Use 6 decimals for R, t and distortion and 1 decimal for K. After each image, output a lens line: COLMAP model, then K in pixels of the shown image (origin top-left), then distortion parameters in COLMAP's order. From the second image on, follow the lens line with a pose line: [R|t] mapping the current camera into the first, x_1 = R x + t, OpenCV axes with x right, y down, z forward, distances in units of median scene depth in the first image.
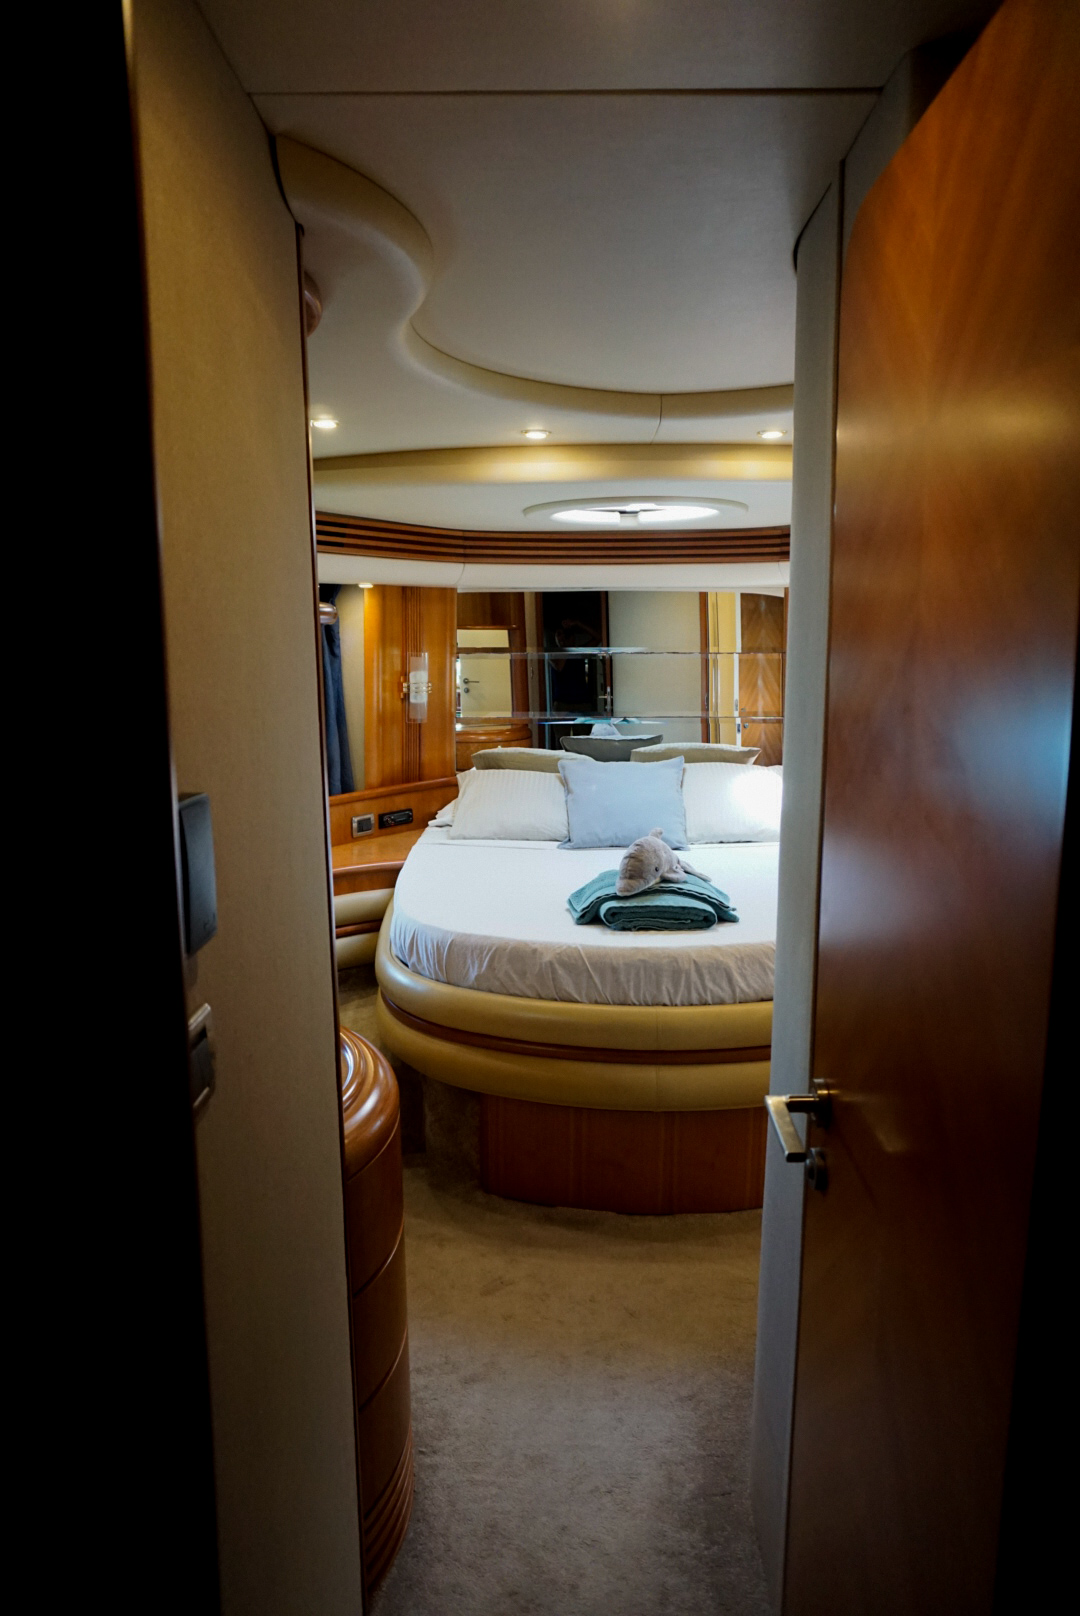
lens RADIAL K [[1073.6, 0, 544.6], [0, 1073.6, 876.8], [0, 0, 1]] dist [-0.002749, 0.000219]
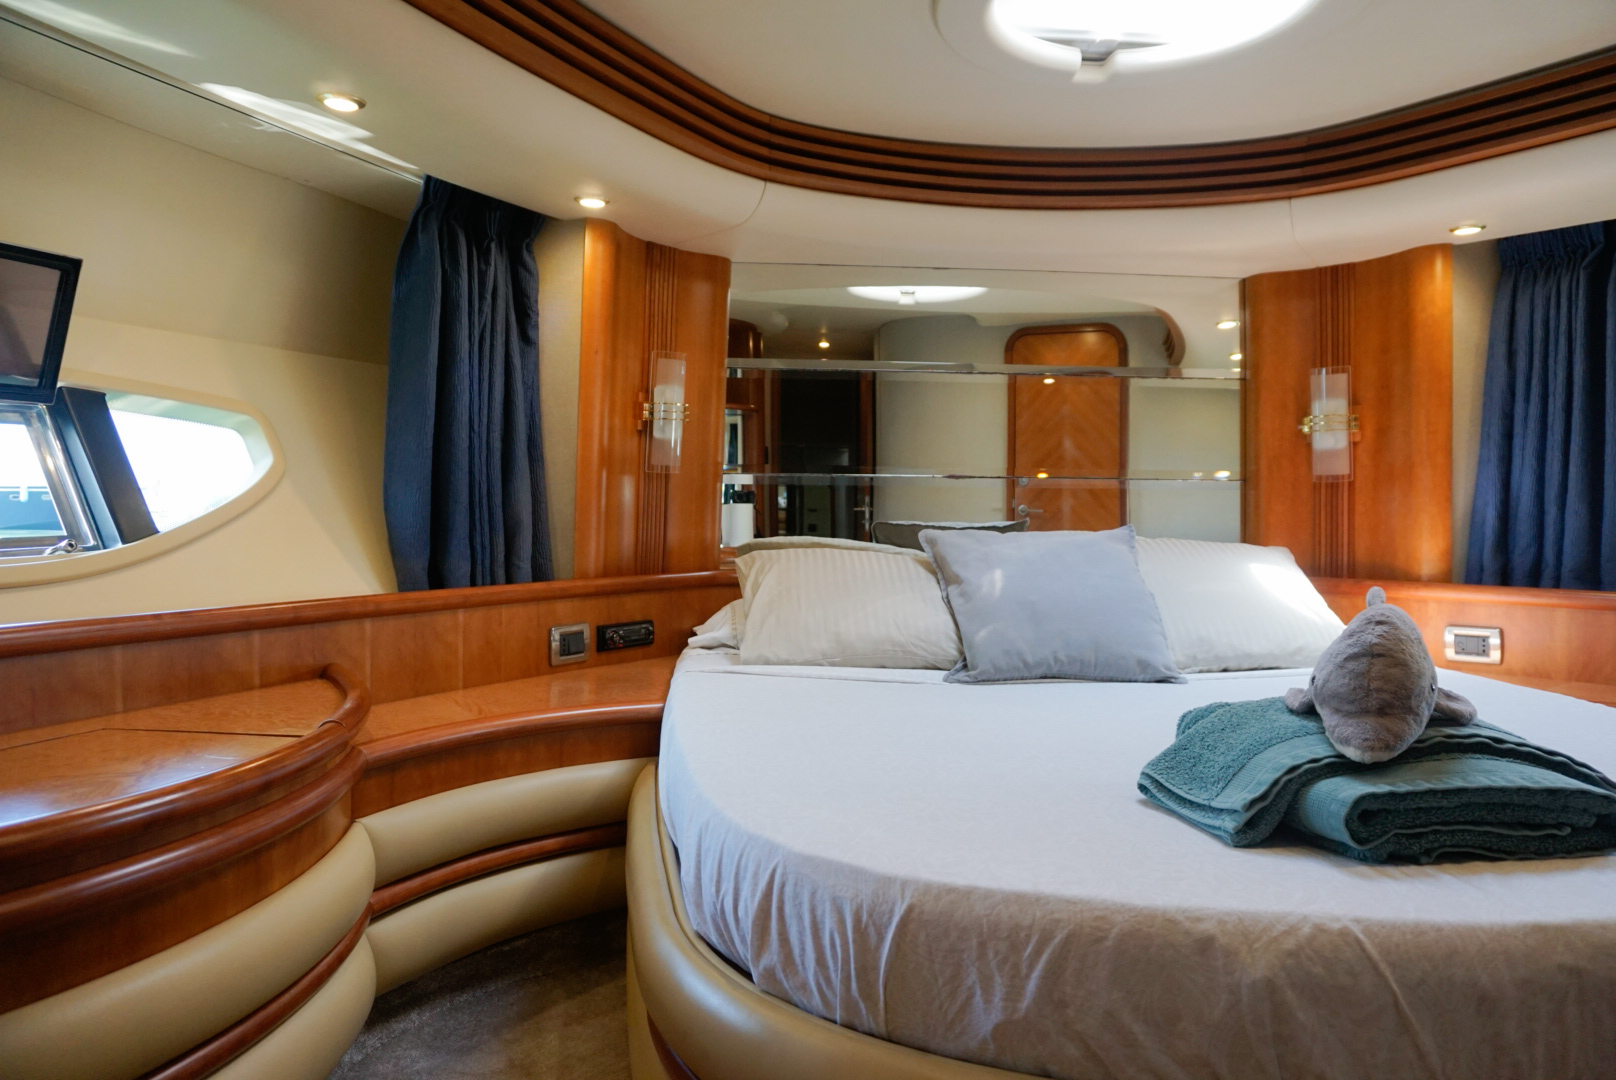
lens RADIAL K [[1092.4, 0, 797.7], [0, 1092.4, 541.4], [0, 0, 1]] dist [-0.033564, 0.002212]
pose [[0.996158, 0.005116, 0.087420, -0.105436], [0.011934, 0.981047, -0.193401, 0.008680], [-0.086753, 0.193702, 0.977217, 0.455506]]
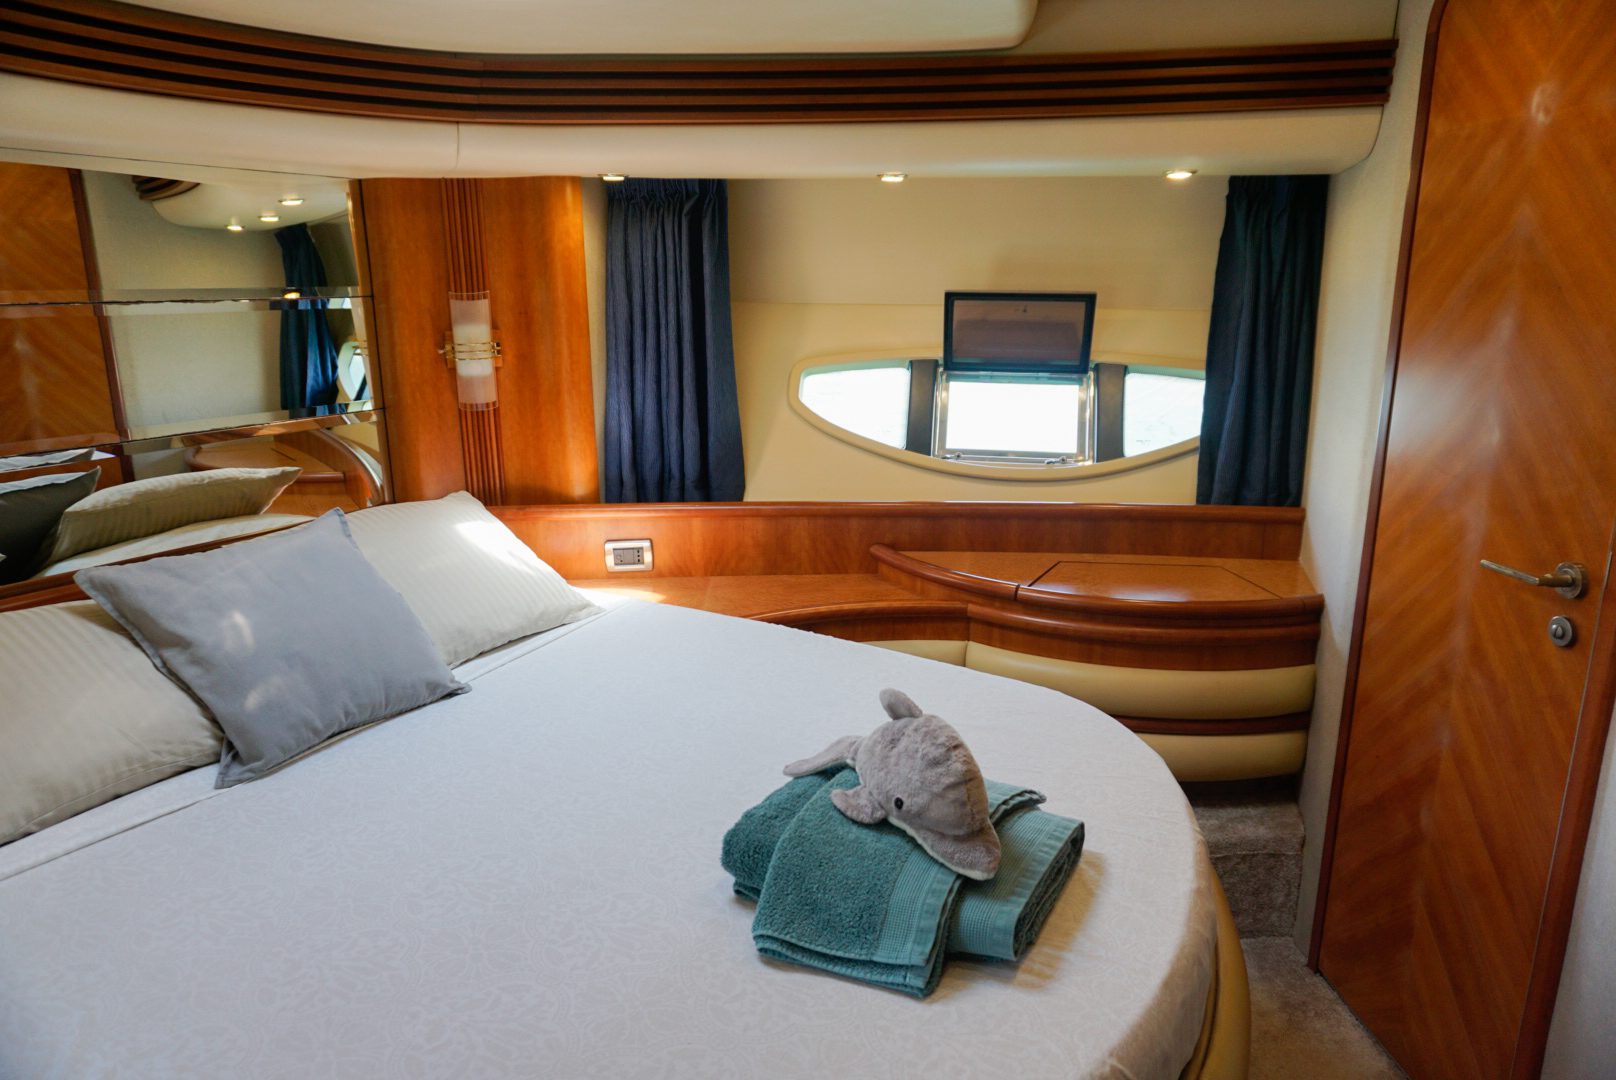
lens RADIAL K [[1092.4, 0, 797.7], [0, 1092.4, 541.4], [0, 0, 1]] dist [-0.033564, 0.002212]
pose [[0.481500, -0.216469, 0.849293, -0.204914], [0.202679, 0.970254, 0.132393, -0.123969], [-0.852689, 0.108387, 0.511051, 0.580834]]
